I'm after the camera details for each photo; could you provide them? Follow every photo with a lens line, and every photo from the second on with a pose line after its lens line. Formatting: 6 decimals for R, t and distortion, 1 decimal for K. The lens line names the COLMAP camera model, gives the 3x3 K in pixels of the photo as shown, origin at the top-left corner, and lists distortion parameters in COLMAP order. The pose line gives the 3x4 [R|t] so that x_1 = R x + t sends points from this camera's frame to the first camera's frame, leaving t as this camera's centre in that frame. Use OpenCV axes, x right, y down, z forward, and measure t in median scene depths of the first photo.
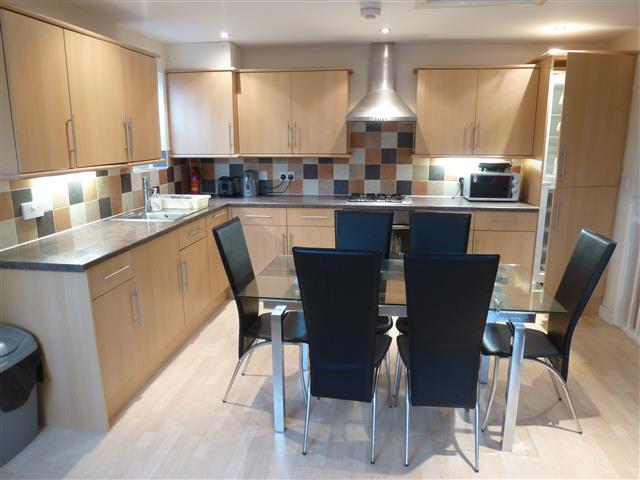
lens RADIAL K [[452.8, 0, 320.0], [0, 452.8, 240.0], [0, 0, 1]] dist [-0.064219, 0.002089]
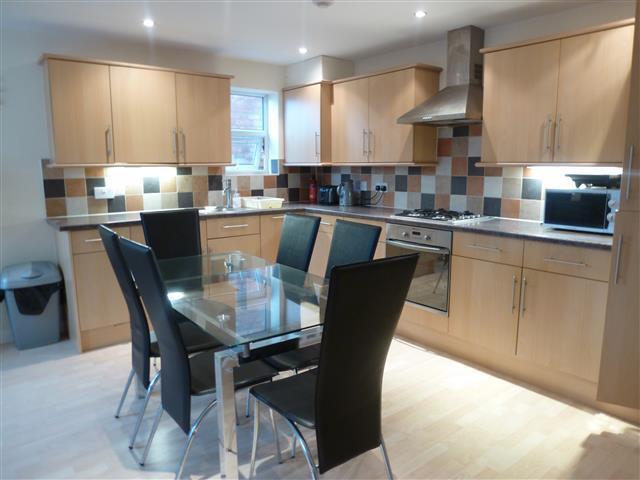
lens RADIAL K [[452.8, 0, 320.0], [0, 452.8, 240.0], [0, 0, 1]] dist [-0.064219, 0.002089]
pose [[0.730061, 0.113144, -0.673951, 0.534926], [-0.152326, 0.988330, 0.000914, -0.015328], [0.666189, 0.101993, 0.738775, 0.253110]]
